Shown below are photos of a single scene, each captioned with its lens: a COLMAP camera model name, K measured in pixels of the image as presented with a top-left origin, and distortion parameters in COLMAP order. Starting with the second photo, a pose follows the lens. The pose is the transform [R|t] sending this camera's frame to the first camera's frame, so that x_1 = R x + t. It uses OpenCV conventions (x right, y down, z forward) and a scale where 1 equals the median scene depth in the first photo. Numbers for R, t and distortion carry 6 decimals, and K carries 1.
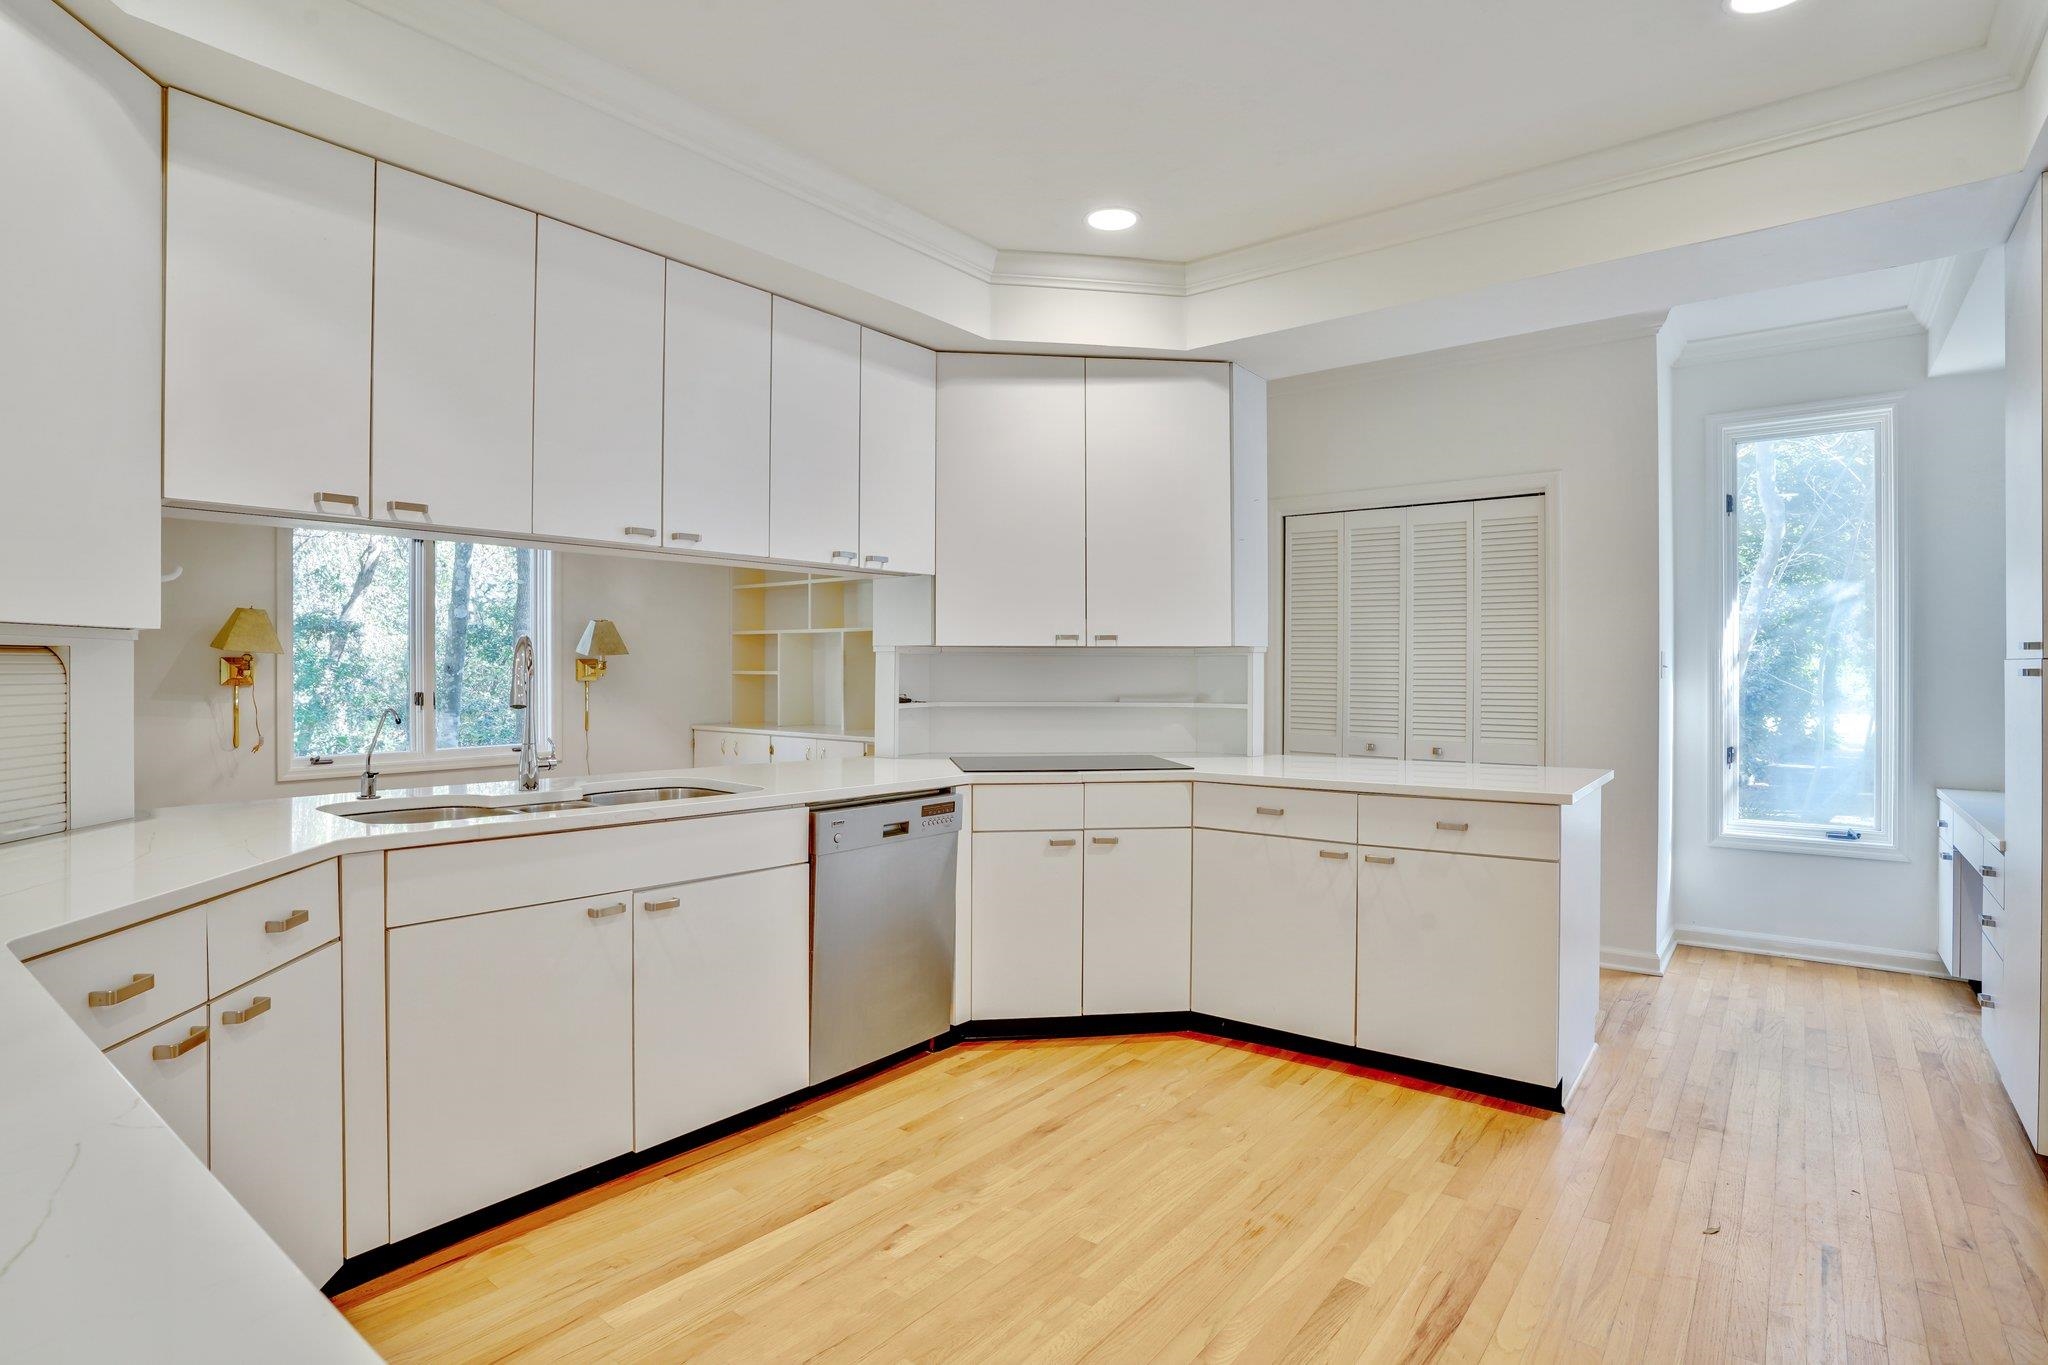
lens RADIAL K [[1023.0, 0, 981.2], [0, 1023.0, 680.2], [0, 0, 1]] dist [-0.039365, 0.009545]
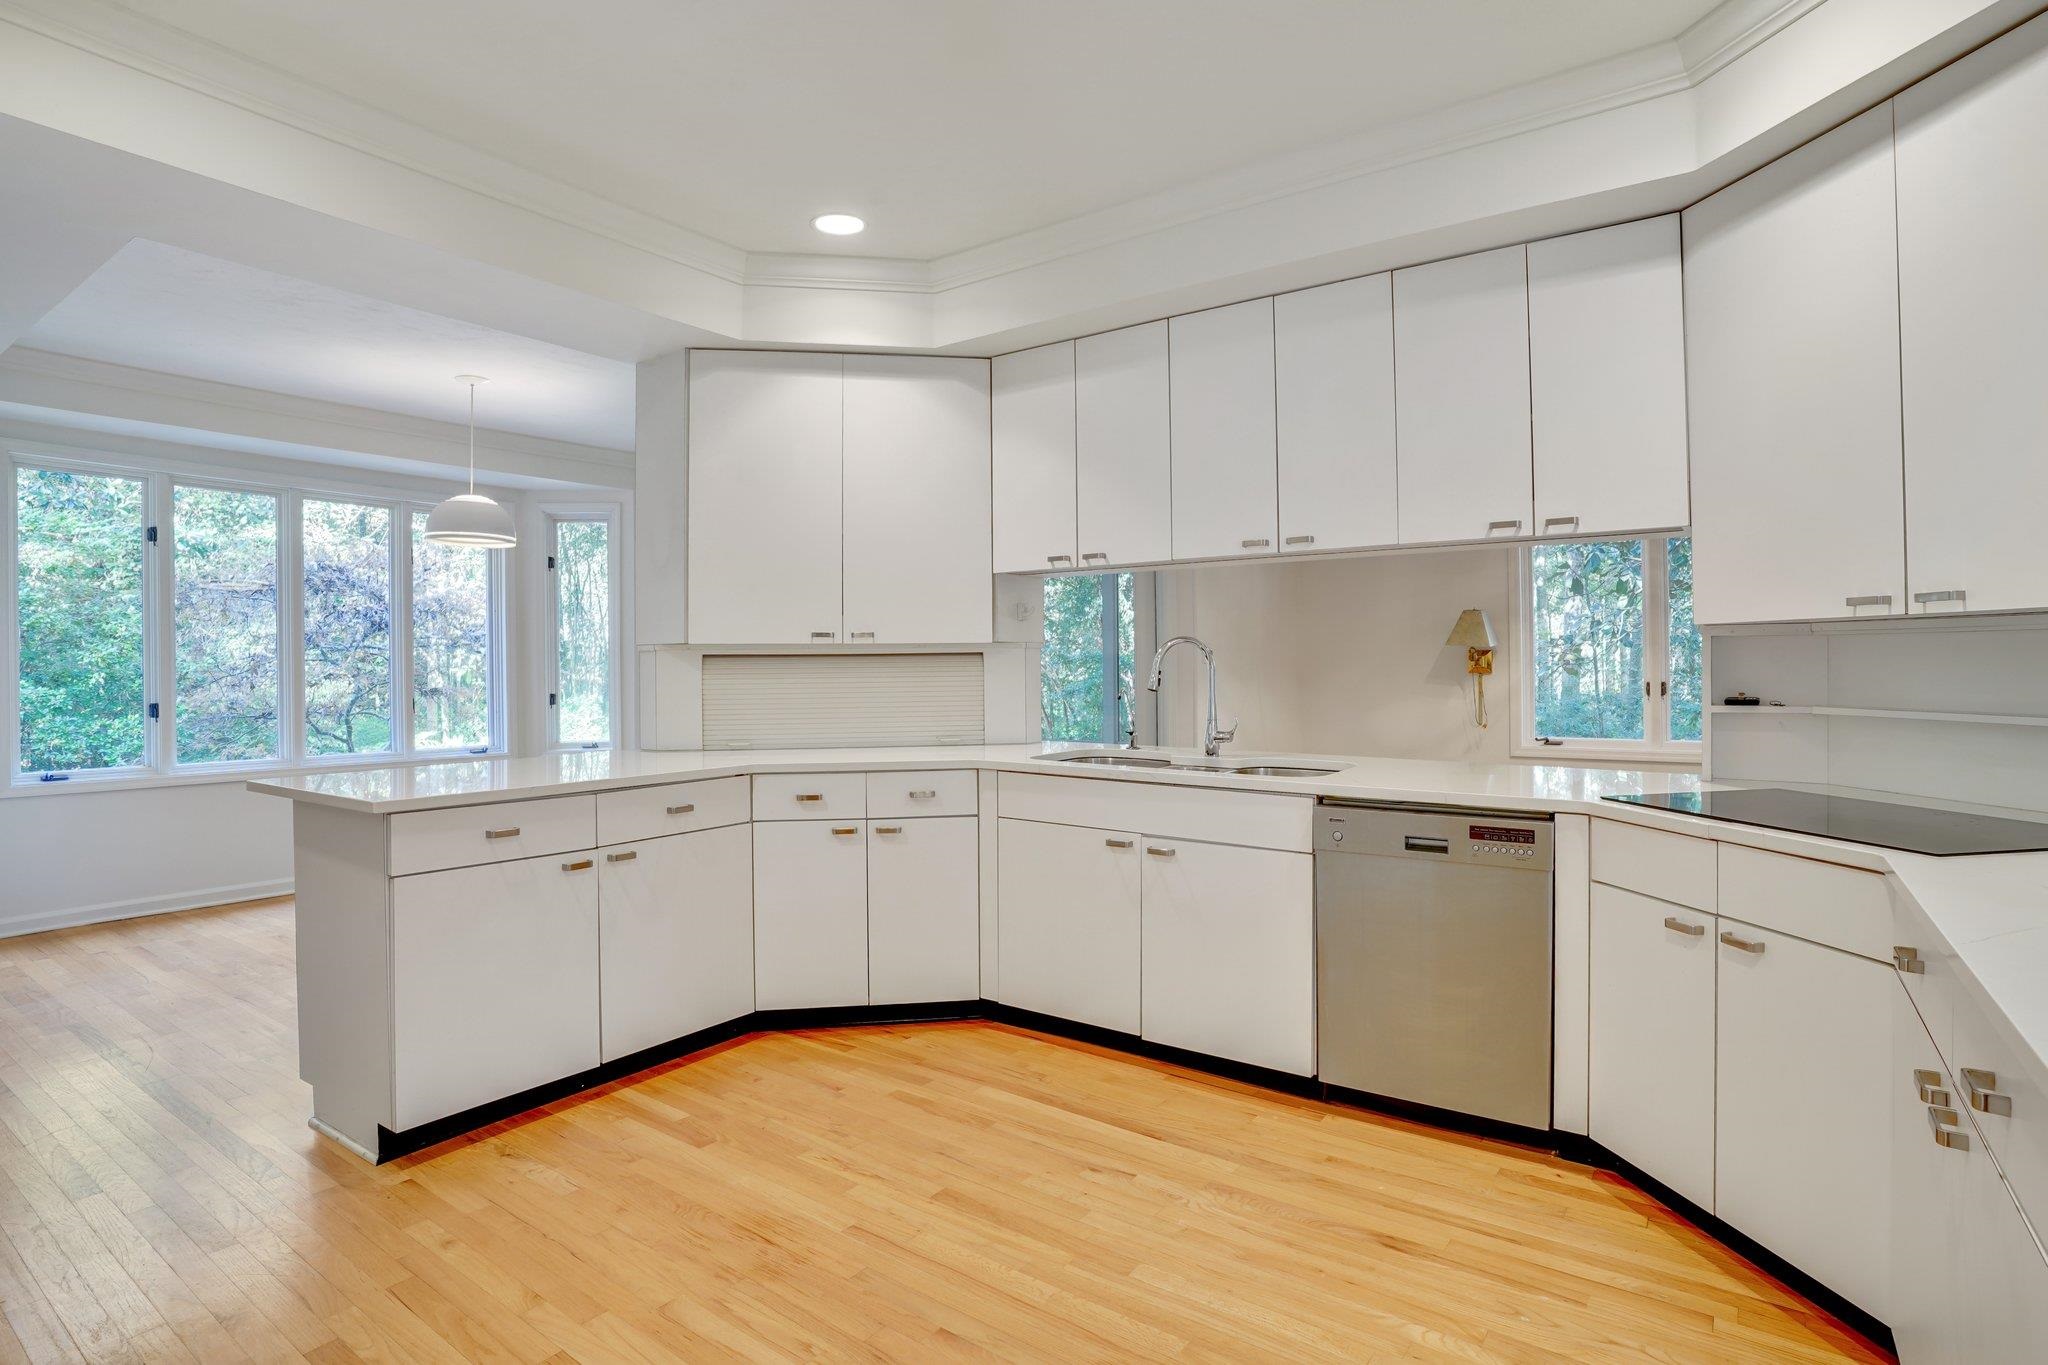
lens RADIAL K [[1023.0, 0, 1041.5], [0, 1023.0, 673.6], [0, 0, 1]] dist [-0.039365, 0.009545]
pose [[0.096235, 0.008428, -0.995323, 0.667935], [-0.003156, 0.999962, 0.008162, -0.004718], [0.995354, 0.002355, 0.096258, 0.536159]]
